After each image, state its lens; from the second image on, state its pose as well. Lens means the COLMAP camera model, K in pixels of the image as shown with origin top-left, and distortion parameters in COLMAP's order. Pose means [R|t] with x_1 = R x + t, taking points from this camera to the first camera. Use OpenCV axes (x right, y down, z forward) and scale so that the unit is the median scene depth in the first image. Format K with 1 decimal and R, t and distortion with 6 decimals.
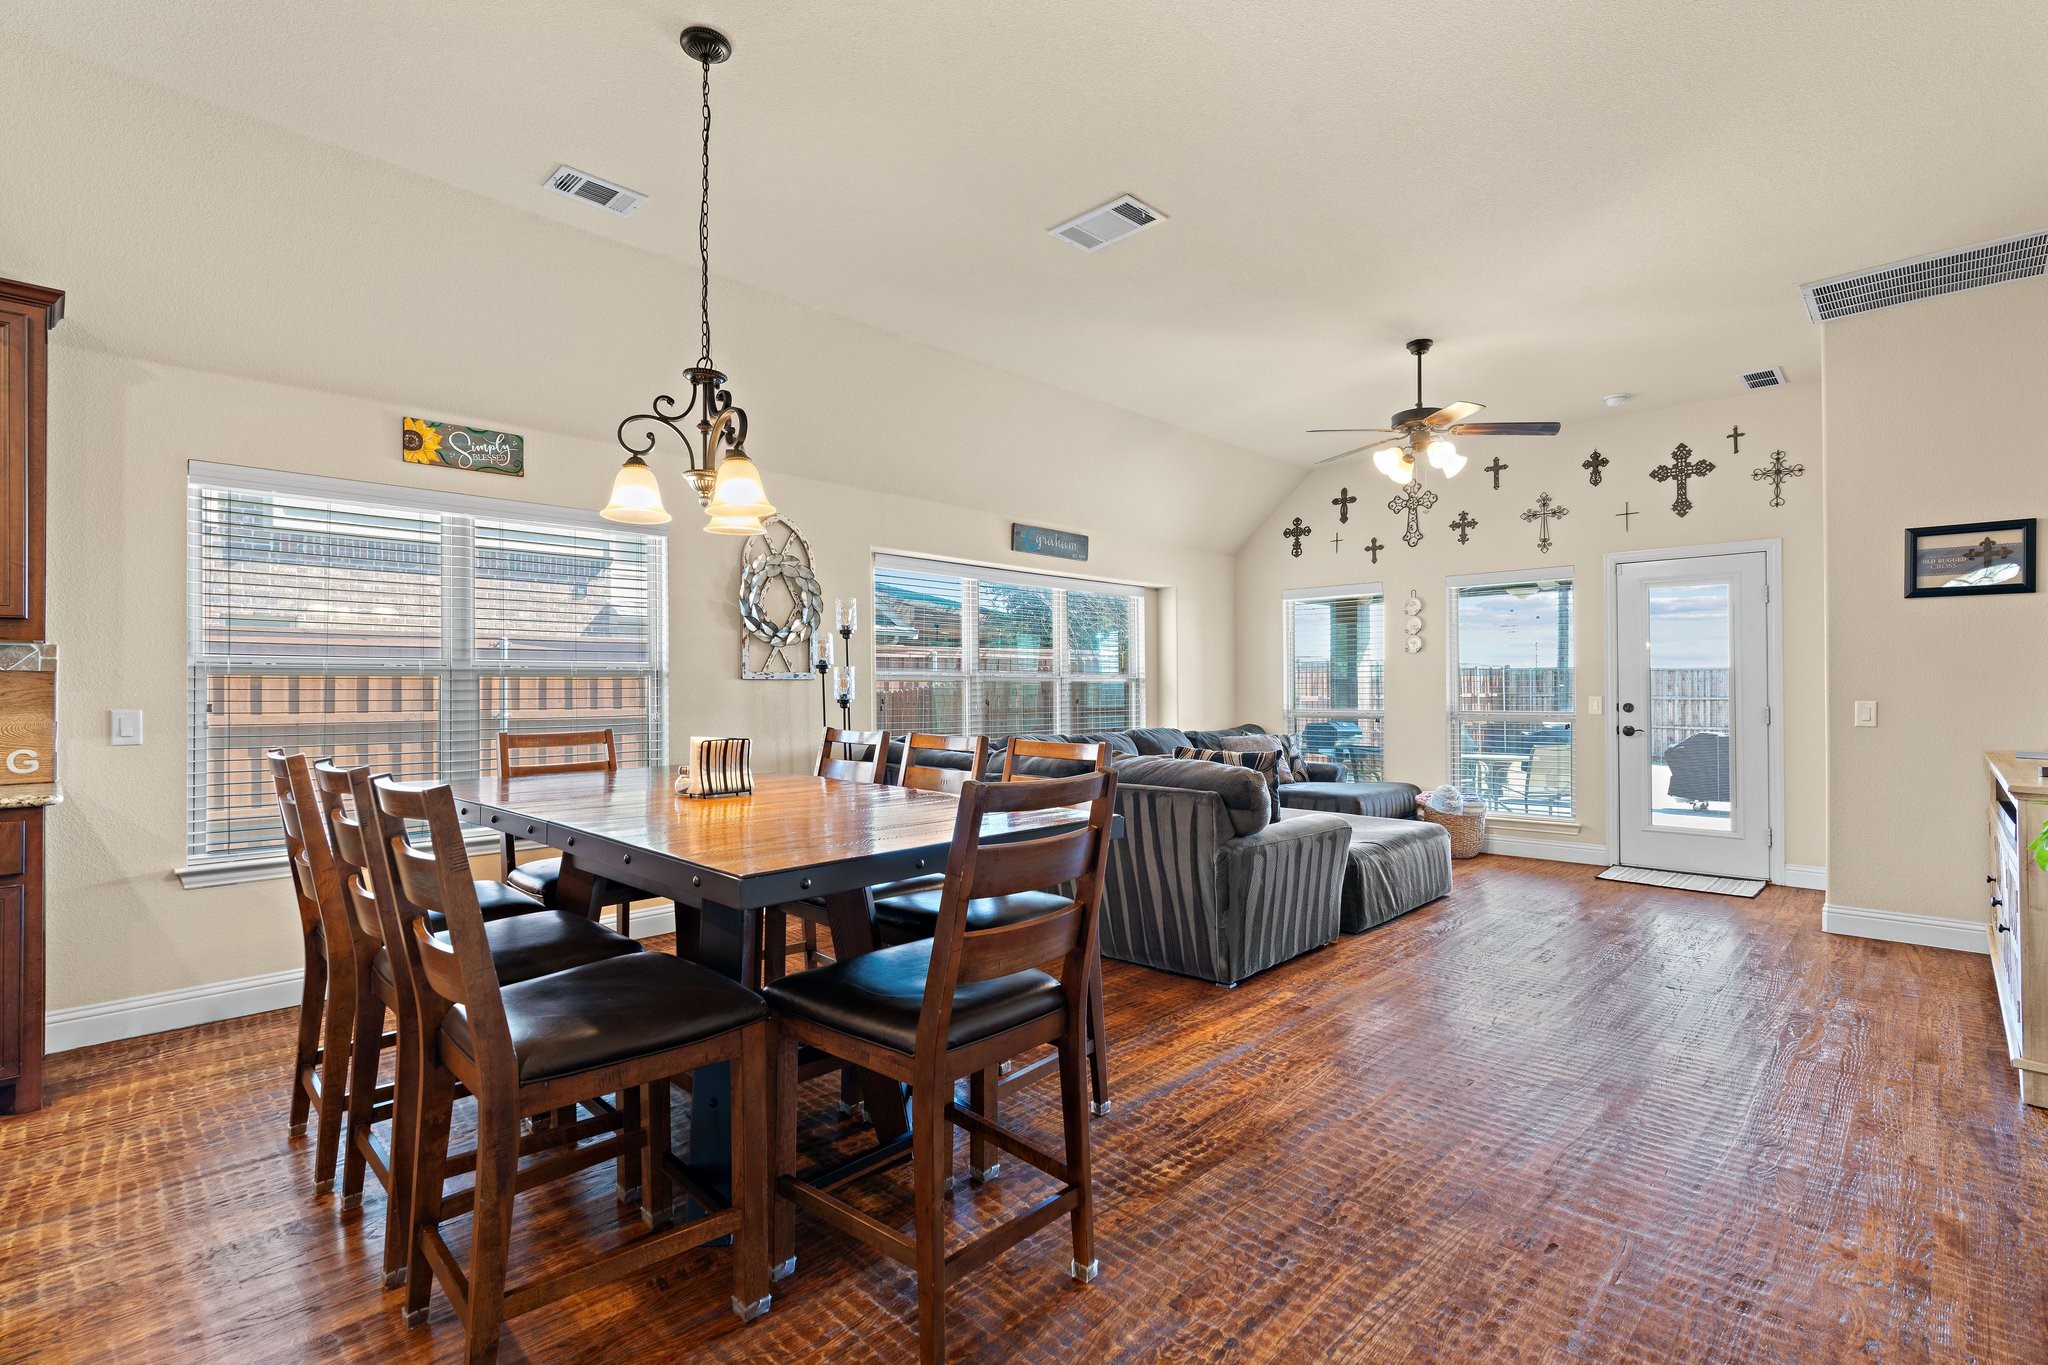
lens RADIAL K [[955.7, 0, 1029.6], [0, 955.7, 686.3], [0, 0, 1]] dist [-0.011384, 0.003946]
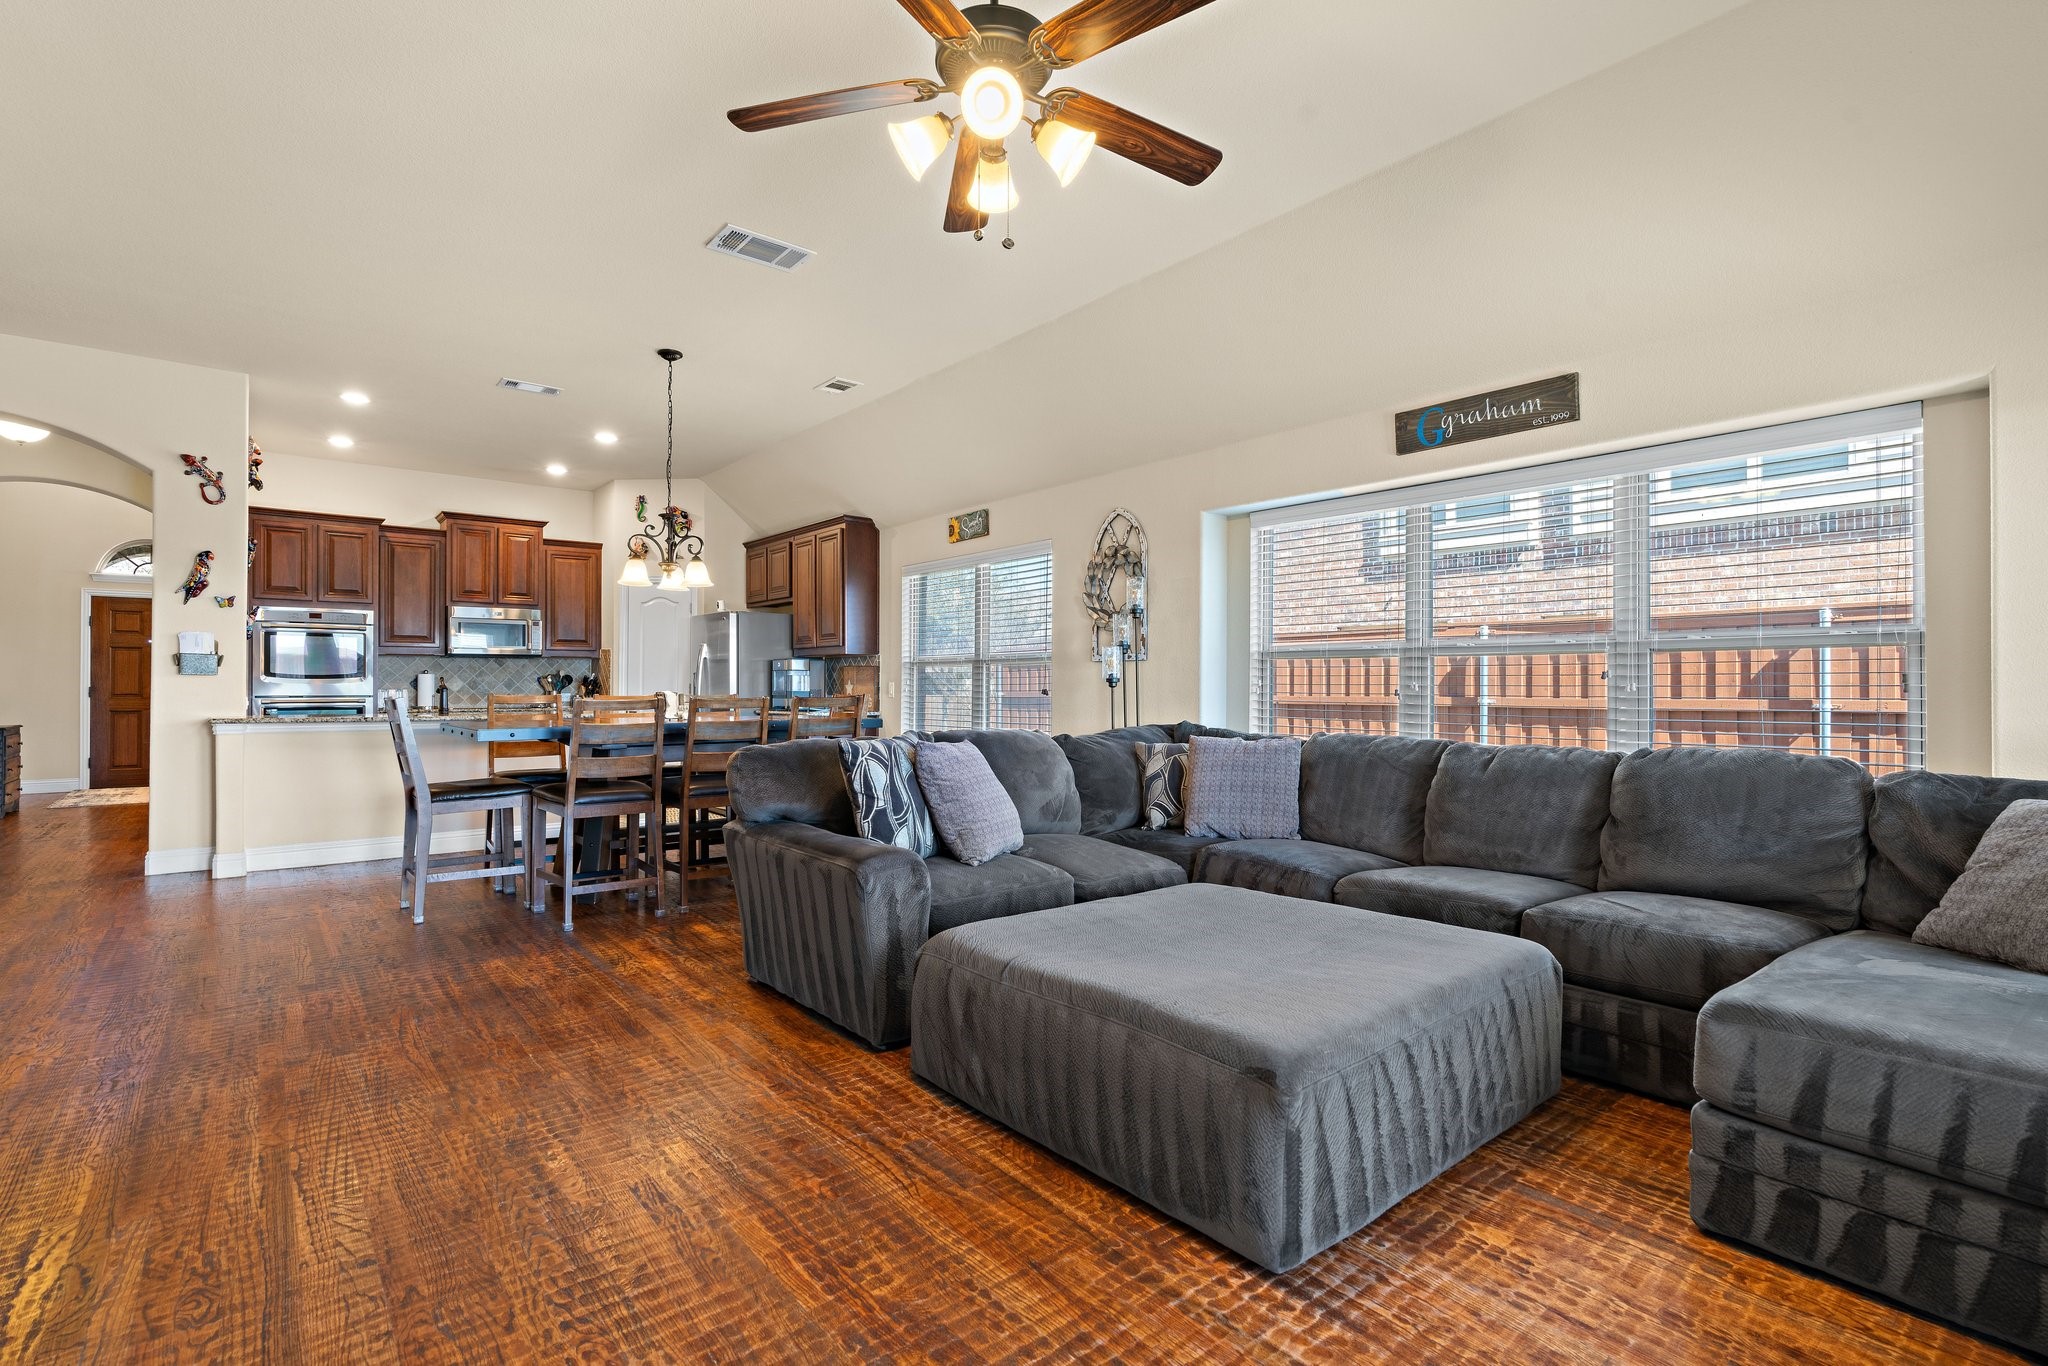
lens RADIAL K [[955.7, 0, 1041.3], [0, 955.7, 682.2], [0, 0, 1]] dist [-0.011384, 0.003946]
pose [[-0.108787, -0.002925, -0.994061, 1.315200], [-0.000089, 0.999996, -0.002933, 0.031898], [0.994065, -0.000230, -0.108787, 1.641133]]
